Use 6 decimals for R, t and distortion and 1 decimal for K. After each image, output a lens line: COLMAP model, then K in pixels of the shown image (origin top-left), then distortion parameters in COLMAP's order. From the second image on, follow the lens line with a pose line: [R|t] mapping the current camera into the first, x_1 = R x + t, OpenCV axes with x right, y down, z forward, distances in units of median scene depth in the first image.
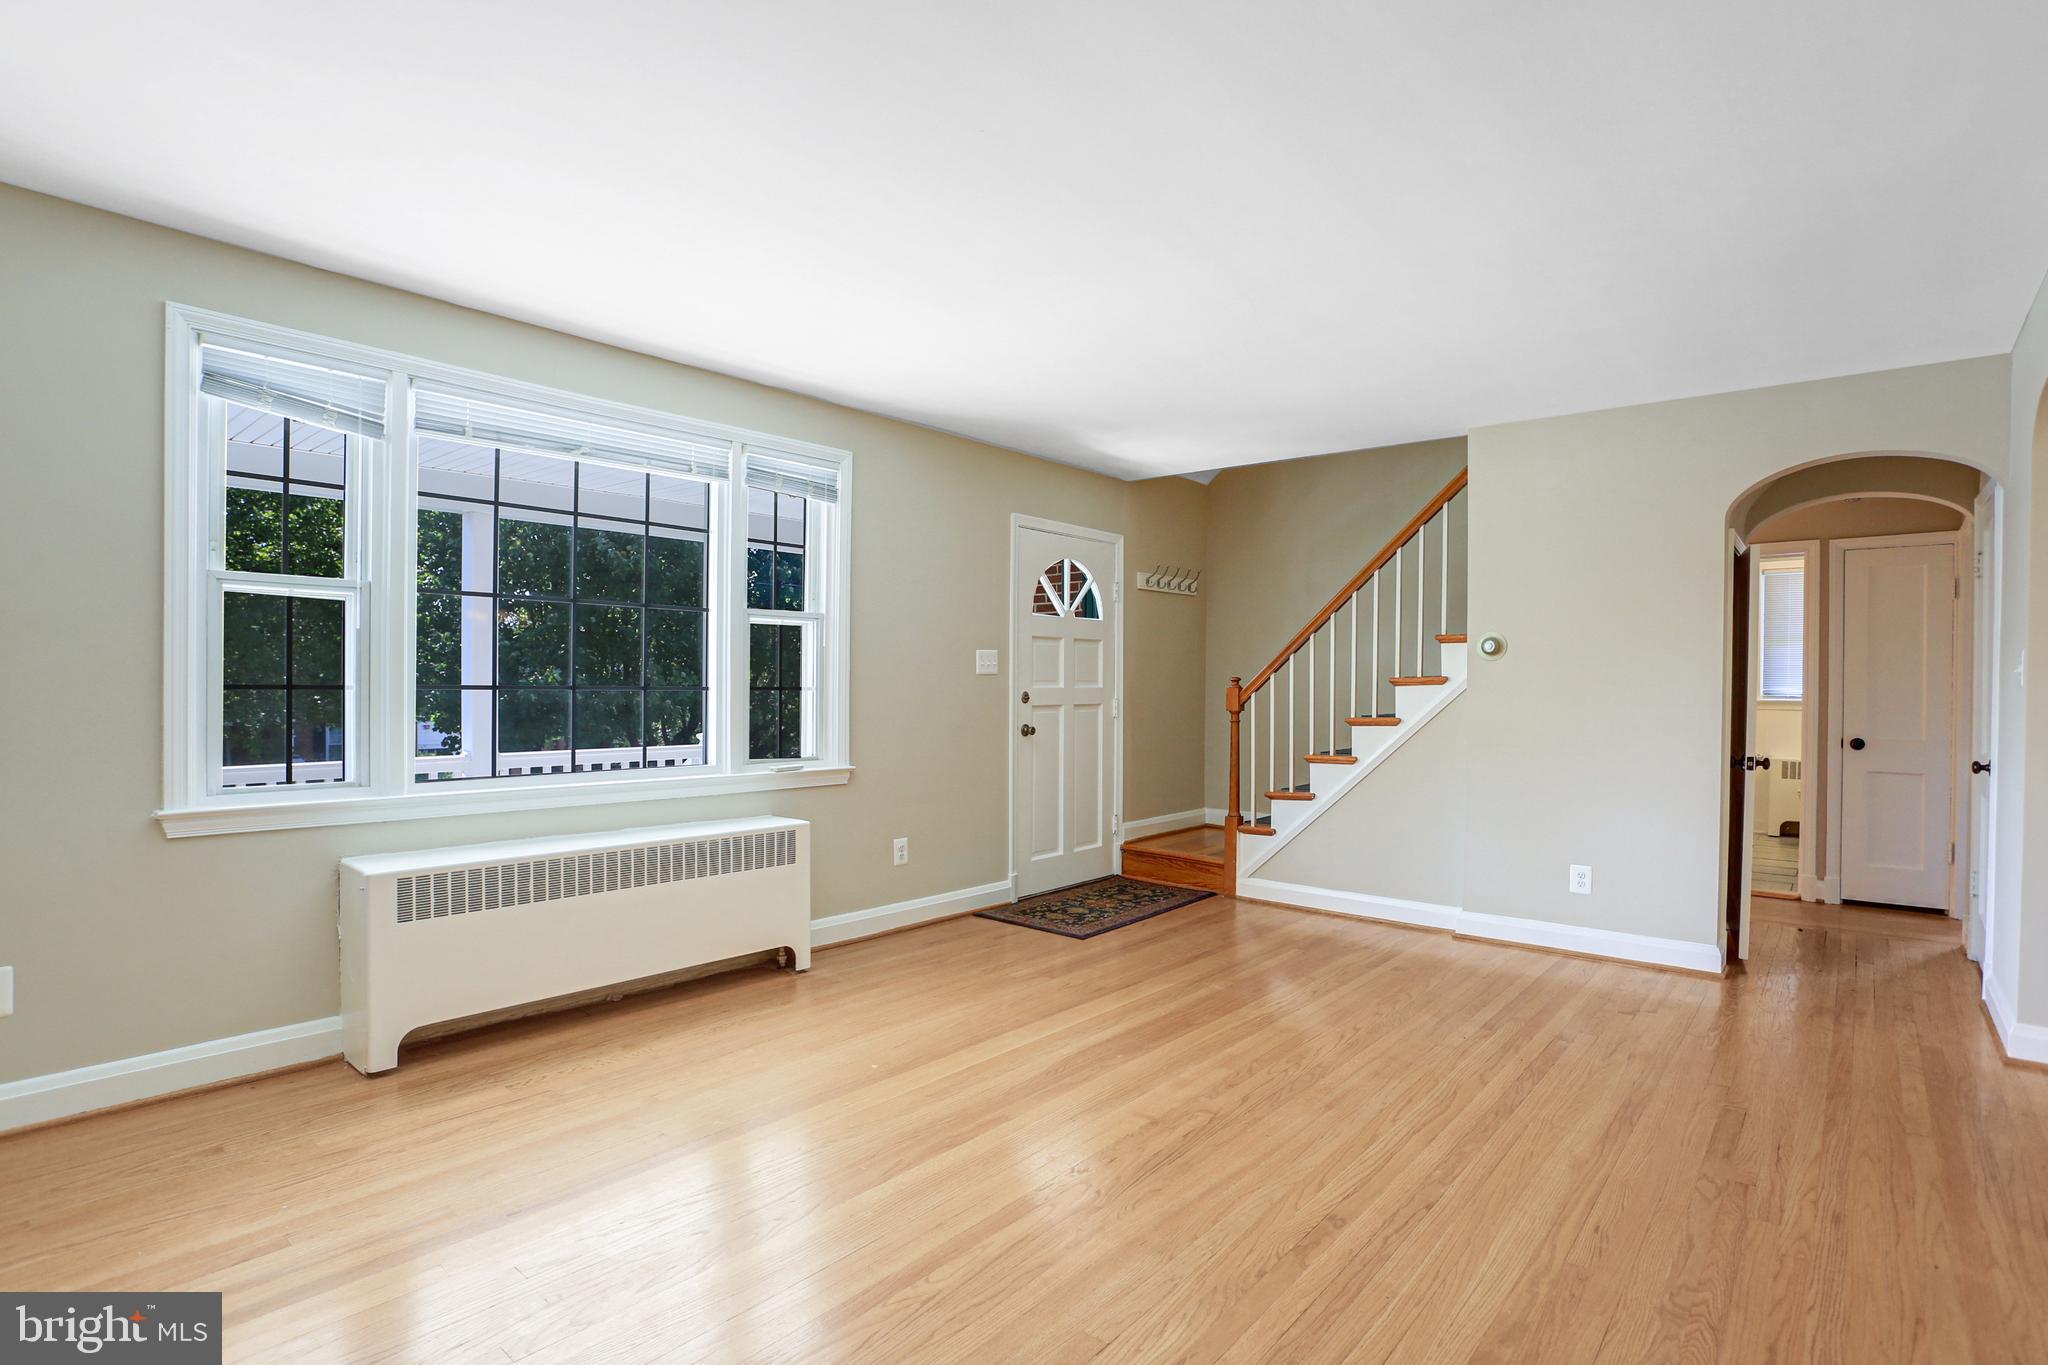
lens RADIAL K [[1000.2, 0, 1024.0], [0, 1000.2, 682.5], [0, 0, 1]] dist [-0.085968, 0.037889]
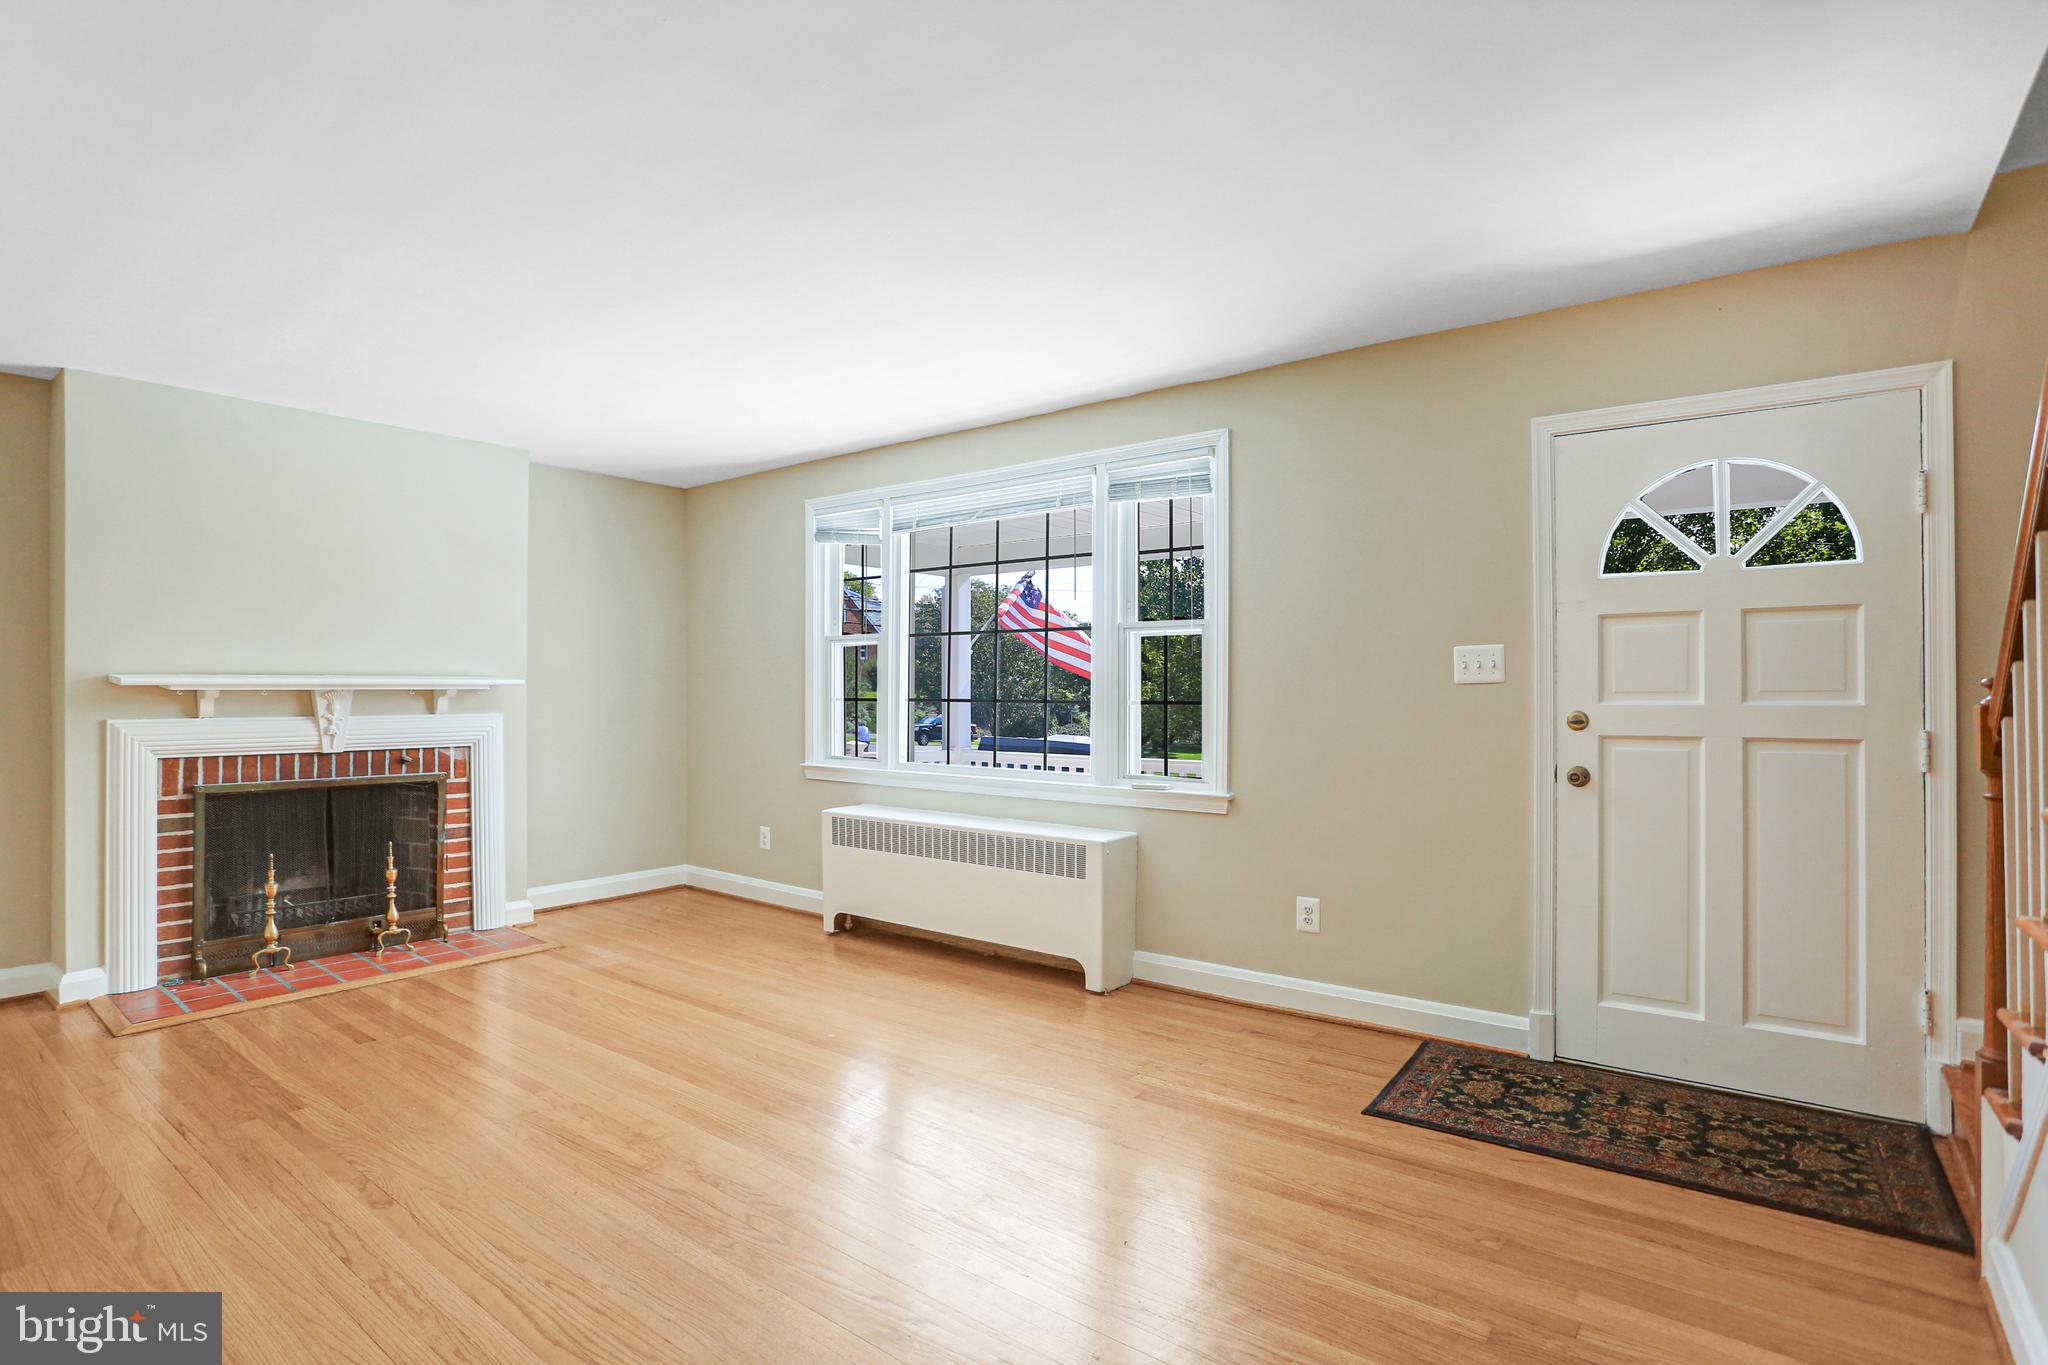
lens RADIAL K [[1000.2, 0, 1024.0], [0, 1000.2, 682.5], [0, 0, 1]] dist [-0.085968, 0.037889]
pose [[0.064252, -0.020114, -0.997731, 0.757169], [-0.003254, 0.999787, -0.020365, 0.006838], [0.997928, 0.004555, 0.064172, 0.873122]]
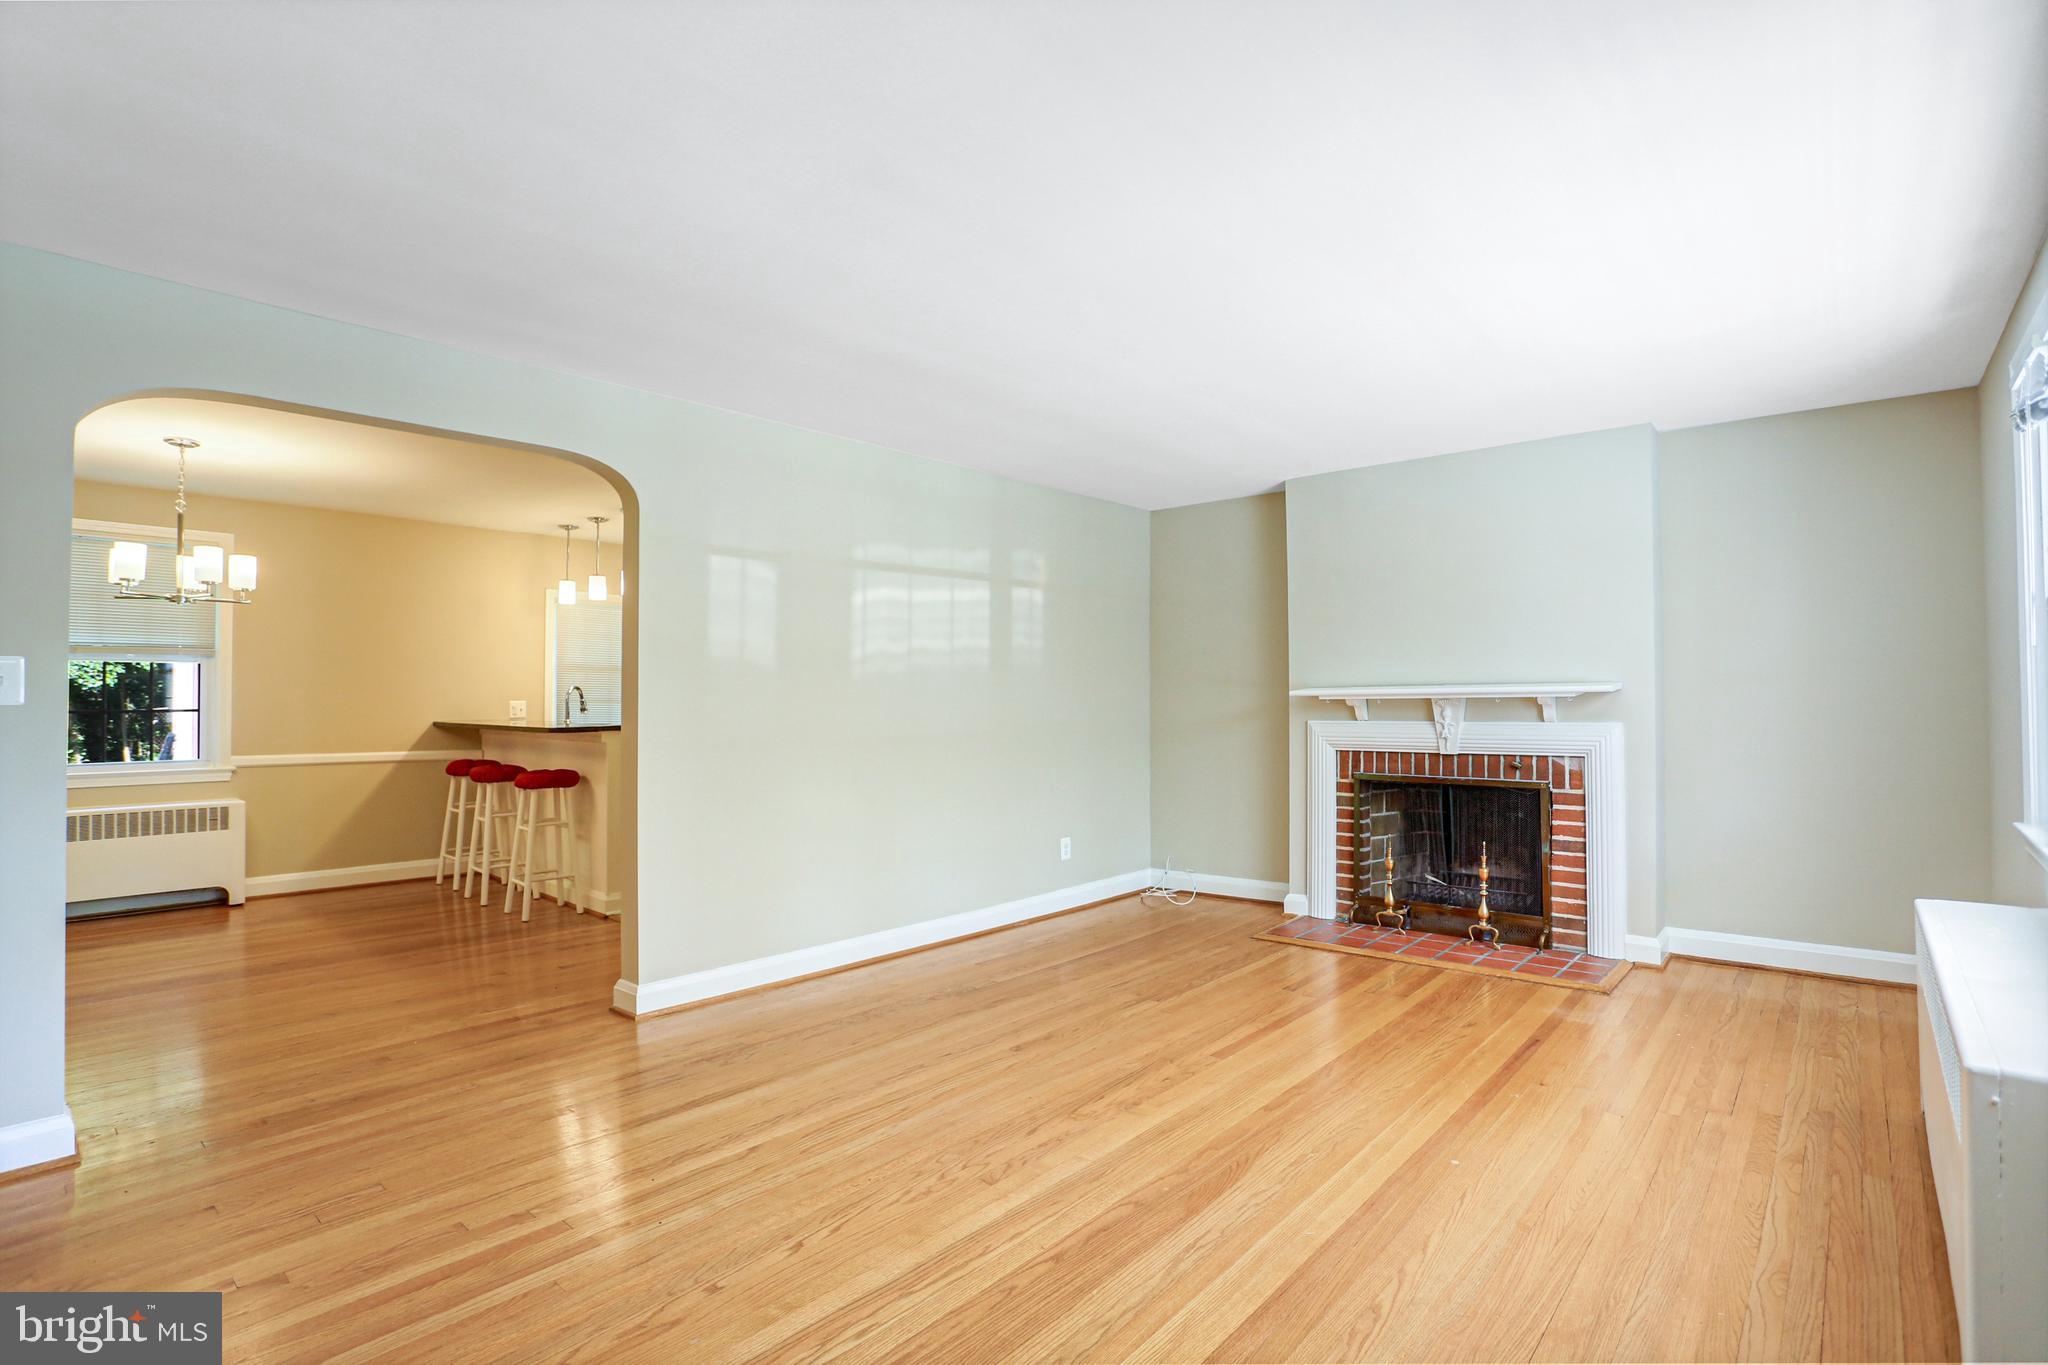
lens RADIAL K [[1000.2, 0, 1024.0], [0, 1000.2, 682.5], [0, 0, 1]] dist [-0.085968, 0.037889]
pose [[-0.999947, -0.003662, 0.009621, 0.159079], [-0.003787, 0.999907, -0.013094, -0.005343], [-0.009572, -0.013129, -0.999868, 1.397416]]
